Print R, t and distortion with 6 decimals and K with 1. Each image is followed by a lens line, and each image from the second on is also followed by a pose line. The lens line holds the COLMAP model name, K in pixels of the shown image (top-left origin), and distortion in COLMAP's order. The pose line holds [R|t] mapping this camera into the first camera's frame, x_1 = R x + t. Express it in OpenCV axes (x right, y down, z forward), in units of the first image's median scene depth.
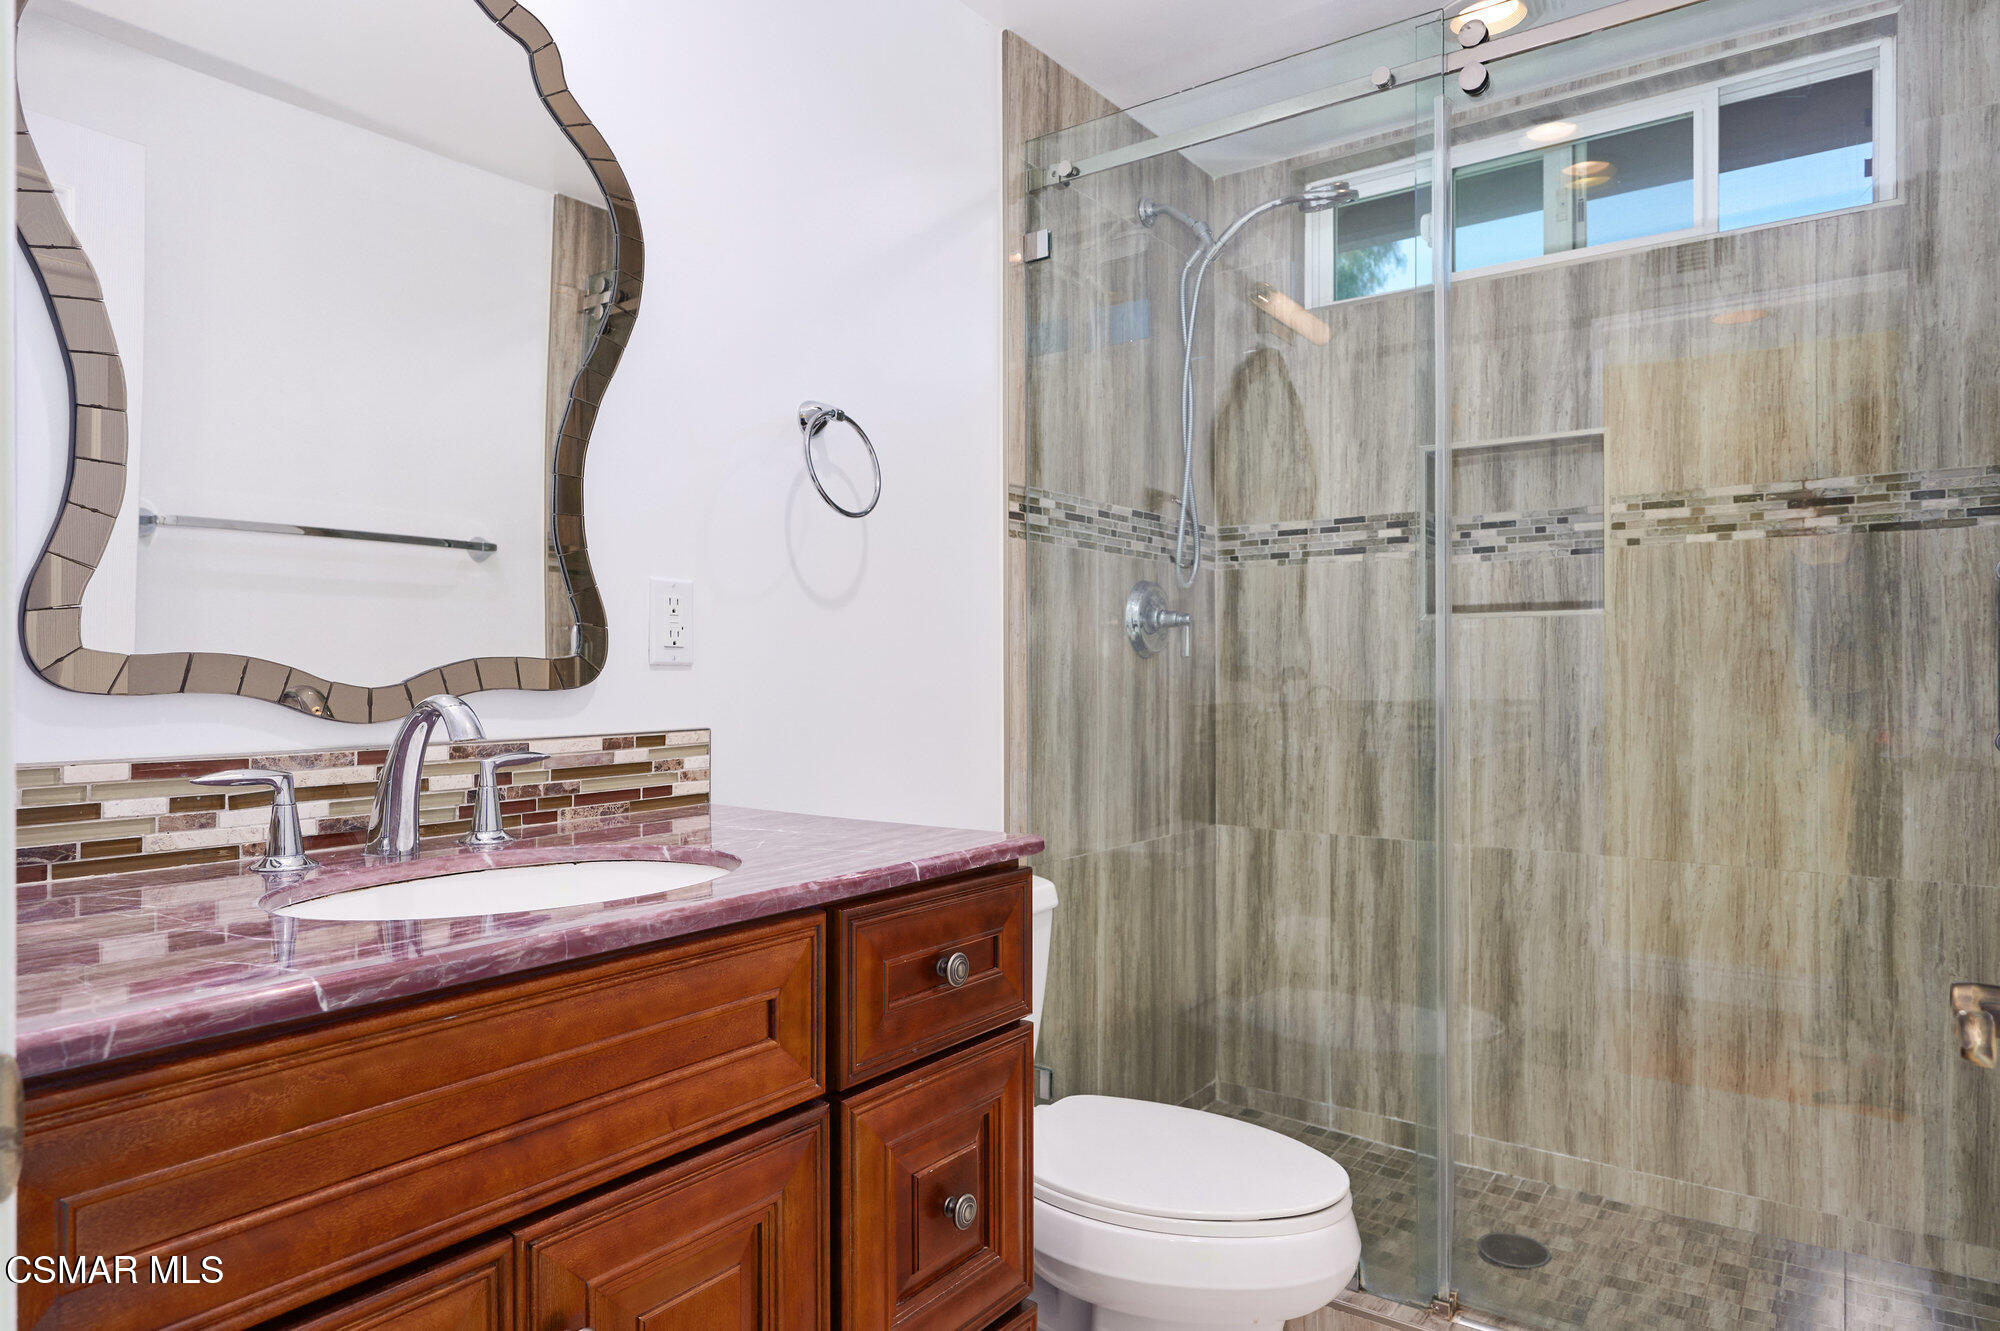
lens RADIAL K [[1190.0, 0, 1000.0], [0, 1190.0, 665.5], [0, 0, 1]] dist [-0.000808, -0.000012]
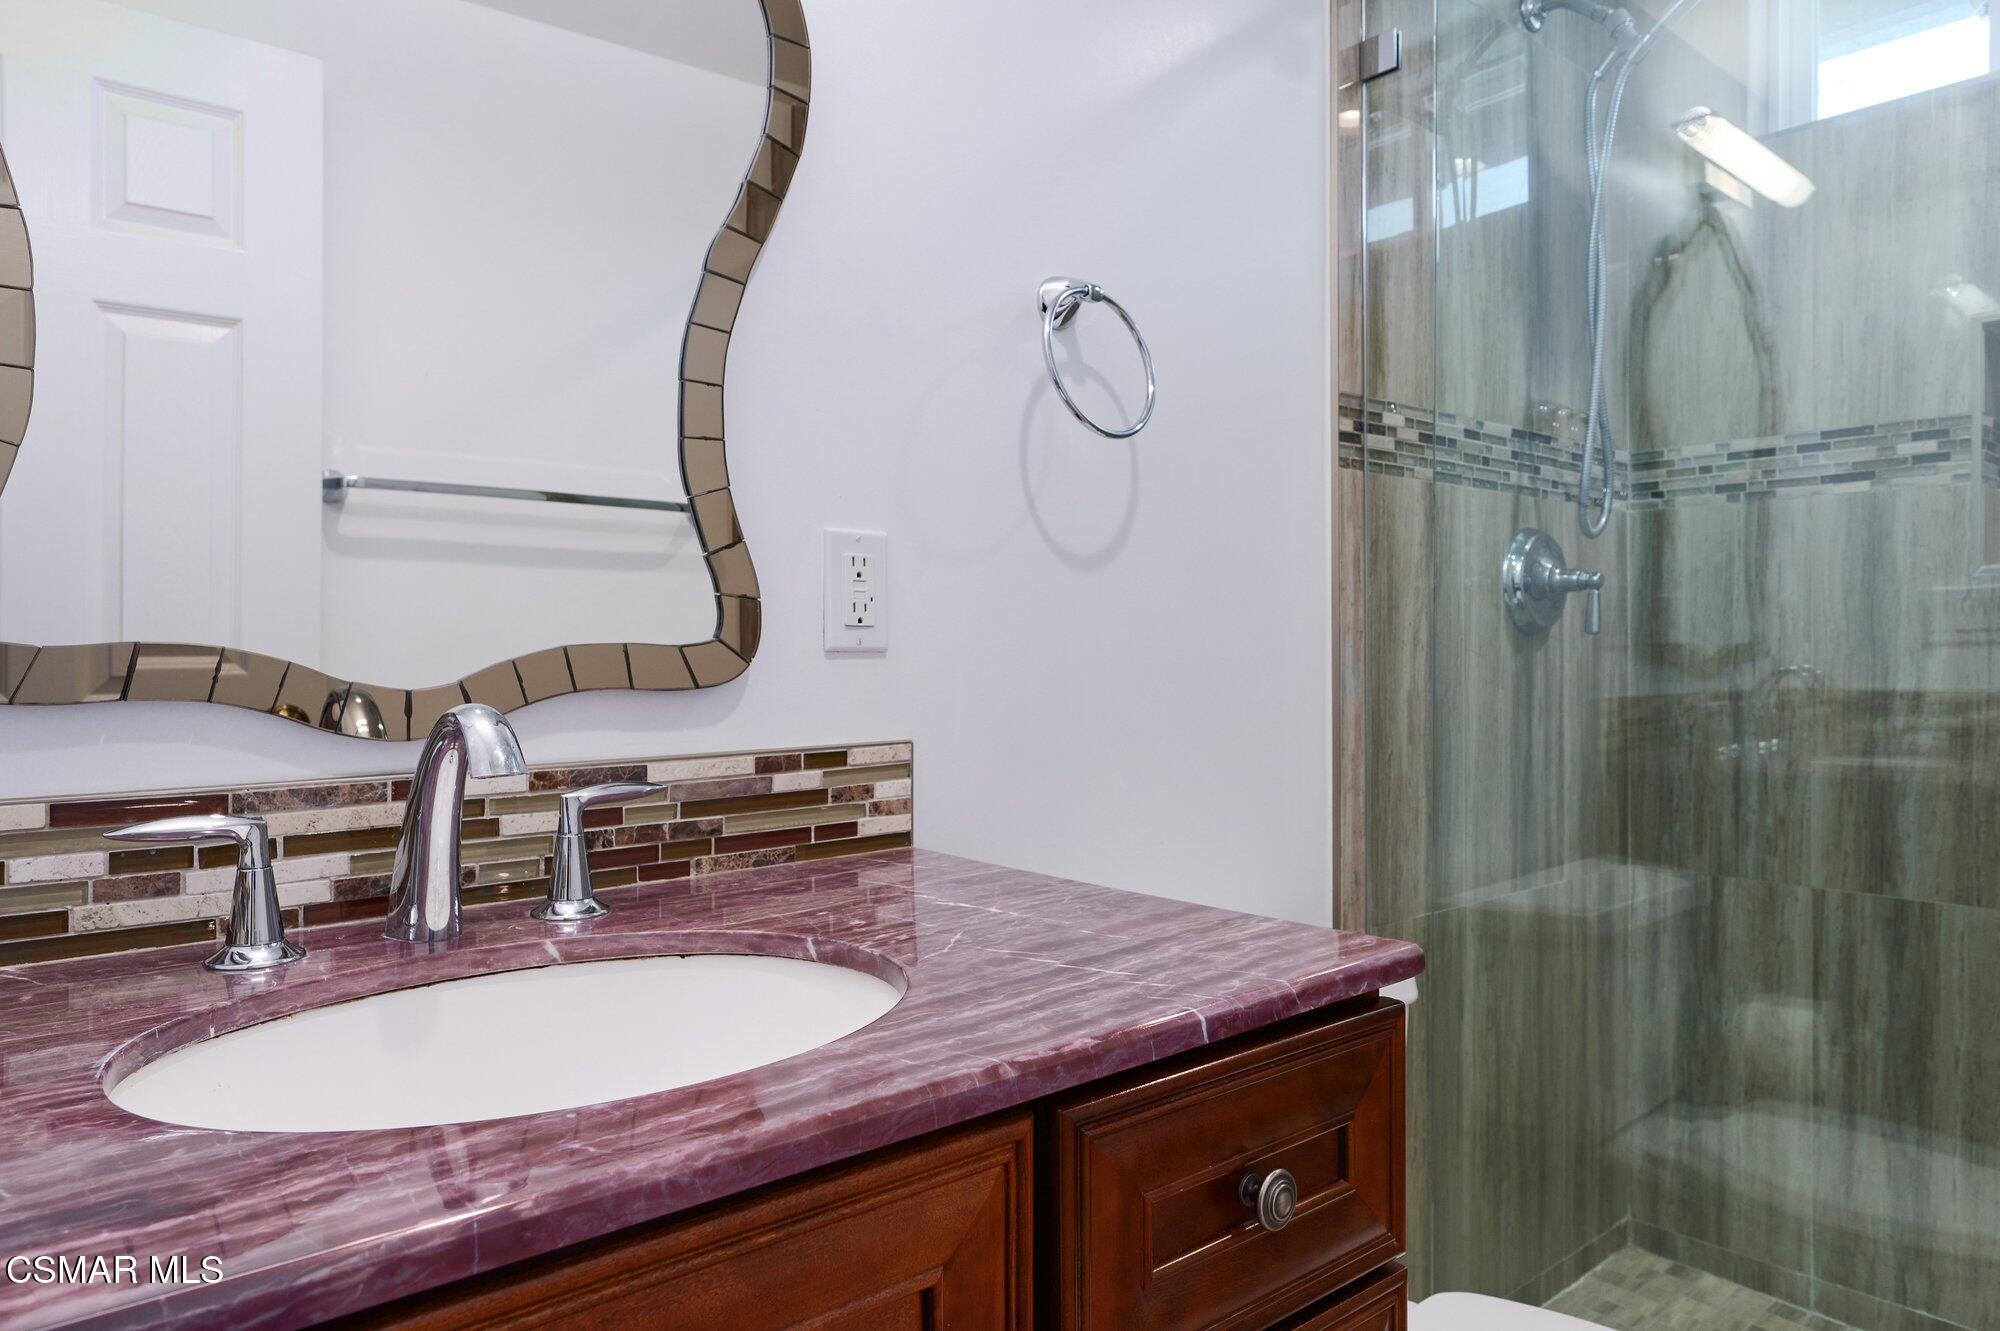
lens RADIAL K [[1289.5, 0, 1000.0], [0, 1289.5, 665.5], [0, 0, 1]] dist [-0.007307, 0.001068]
pose [[0.972882, 0.000362, -0.231302, -0.013855], [0.004178, 0.999808, 0.019139, -0.005631], [0.231265, -0.019586, 0.972694, 0.239728]]
